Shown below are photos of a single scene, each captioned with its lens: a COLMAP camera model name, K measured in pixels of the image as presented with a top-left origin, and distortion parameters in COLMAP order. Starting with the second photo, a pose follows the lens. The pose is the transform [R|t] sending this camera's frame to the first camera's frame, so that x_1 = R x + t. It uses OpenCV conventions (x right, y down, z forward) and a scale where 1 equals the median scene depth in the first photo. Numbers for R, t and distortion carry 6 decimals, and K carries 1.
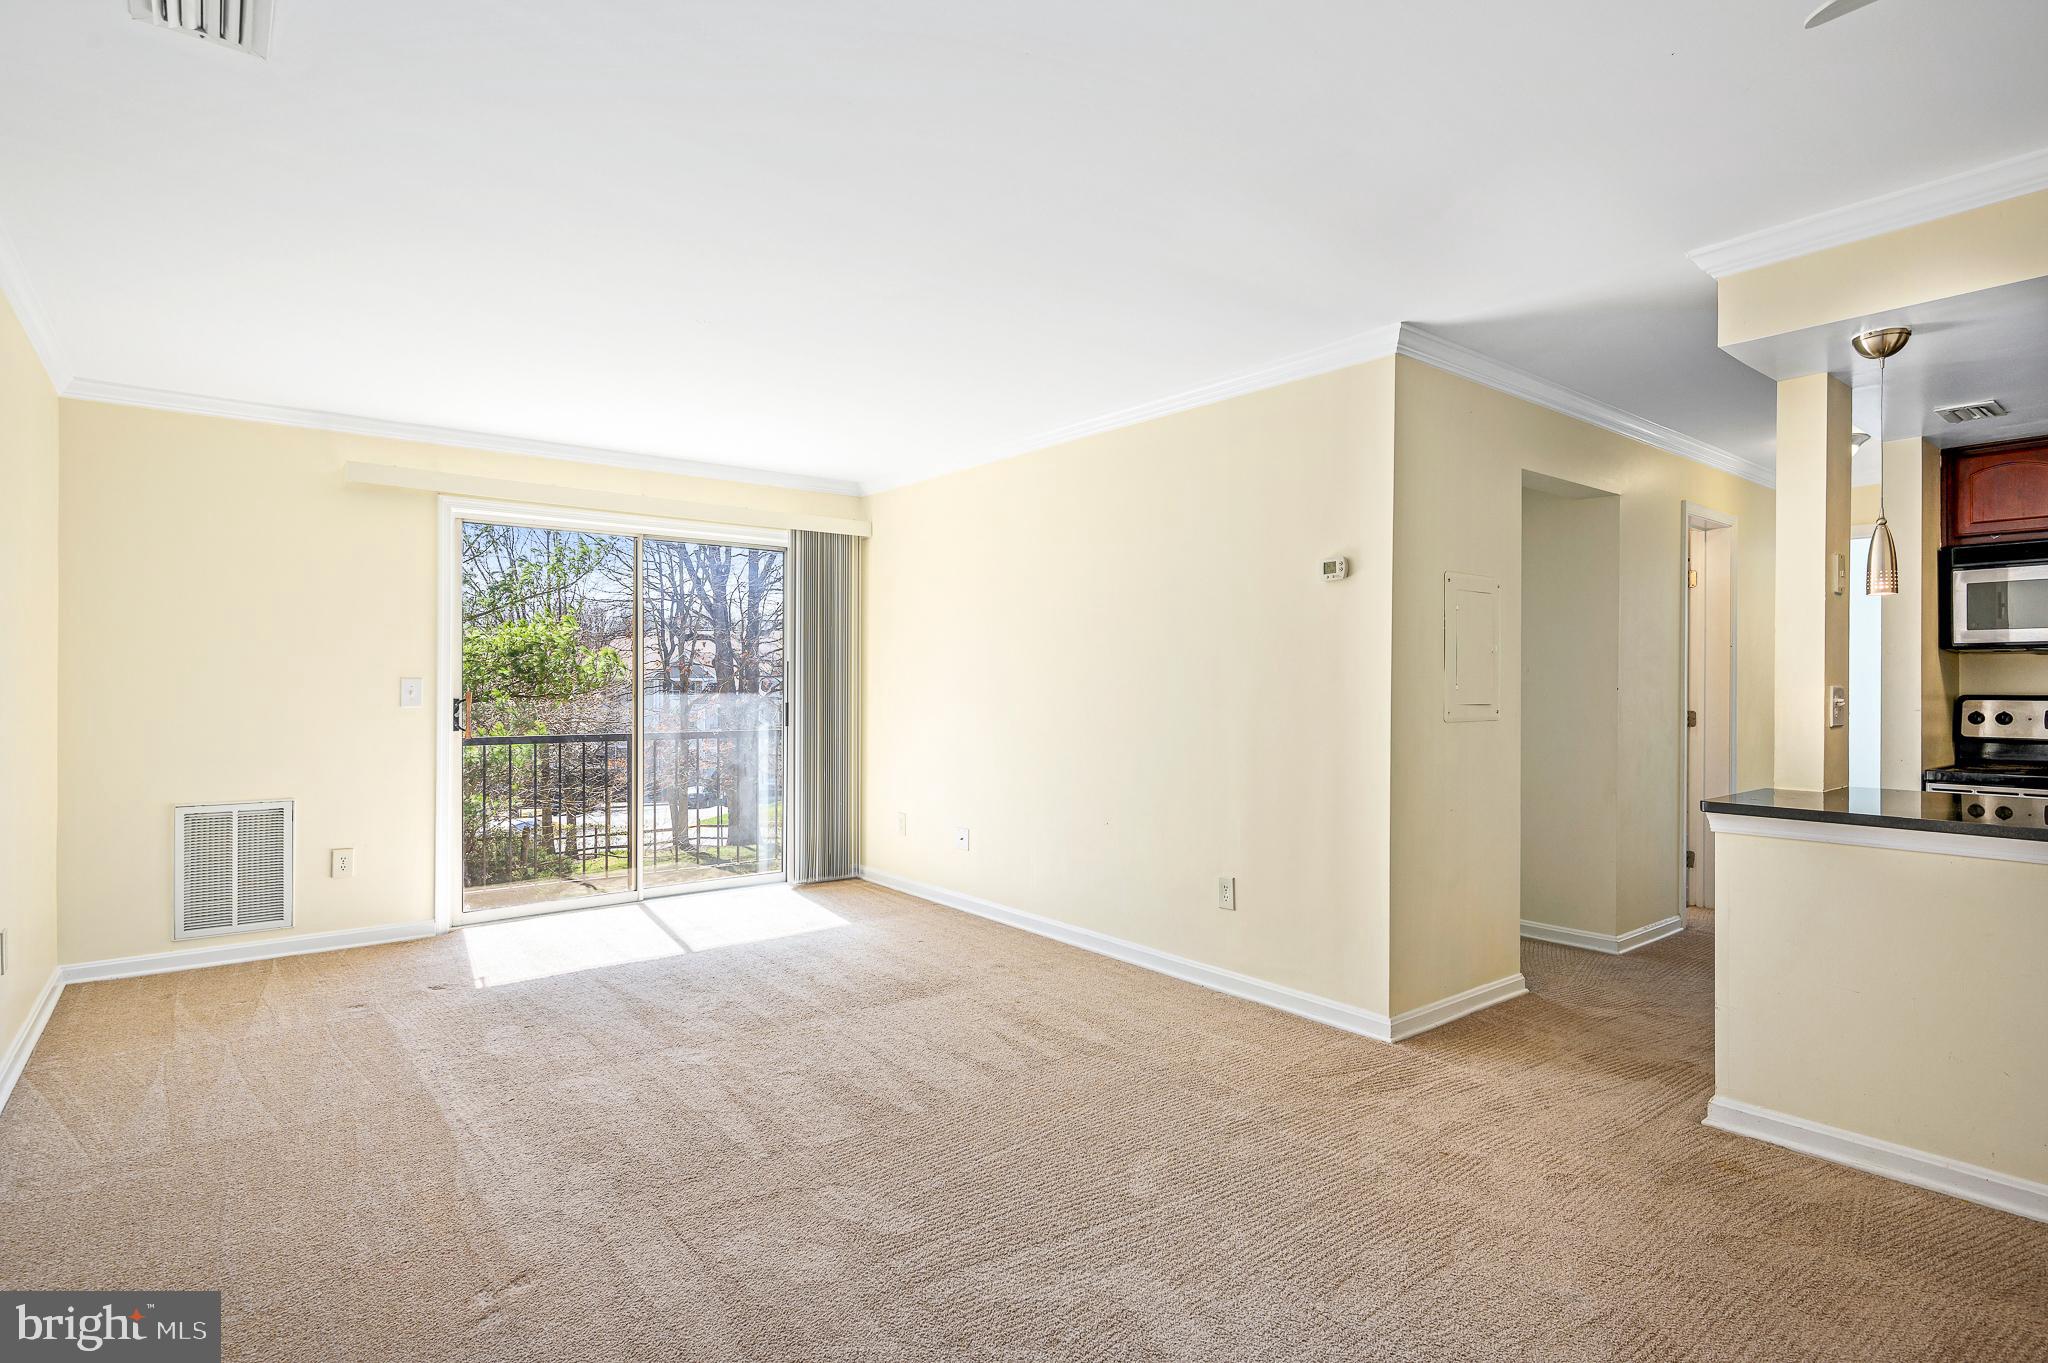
lens RADIAL K [[1006.6, 0, 1030.9], [0, 1006.6, 690.4], [0, 0, 1]] dist [0.000506, 0.000583]
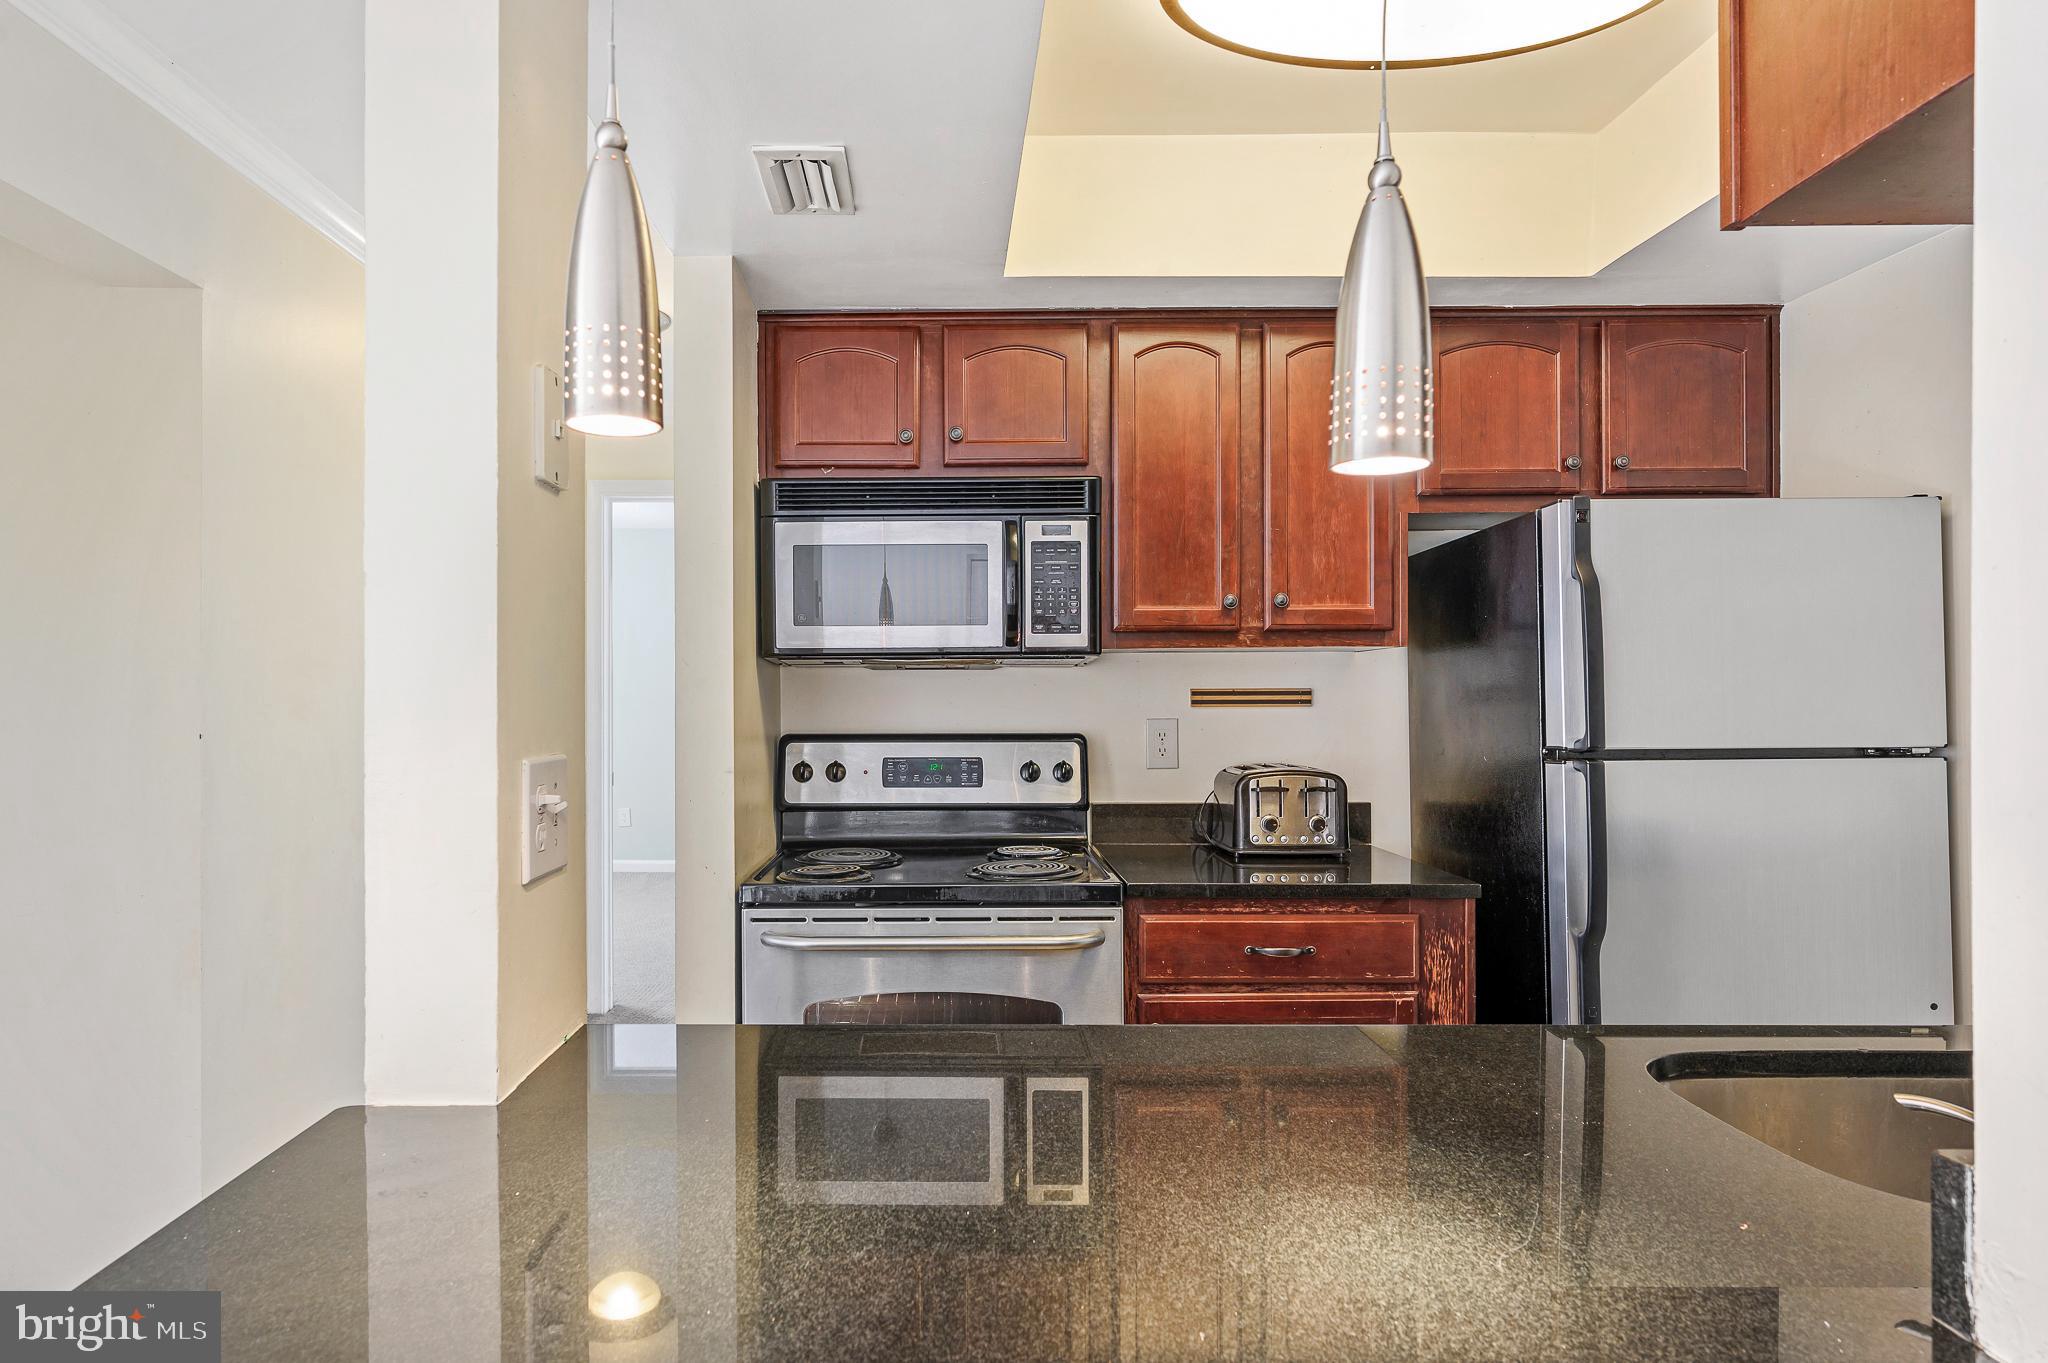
lens RADIAL K [[1174.4, 0, 923.8], [0, 1174.4, 703.9], [0, 0, 1]] dist [0.004714, 0.000811]
pose [[0.633822, -0.009173, 0.773425, 0.445949], [0.003588, 0.999954, 0.008920, -0.020305], [-0.773471, -0.002879, 0.633826, 0.504868]]
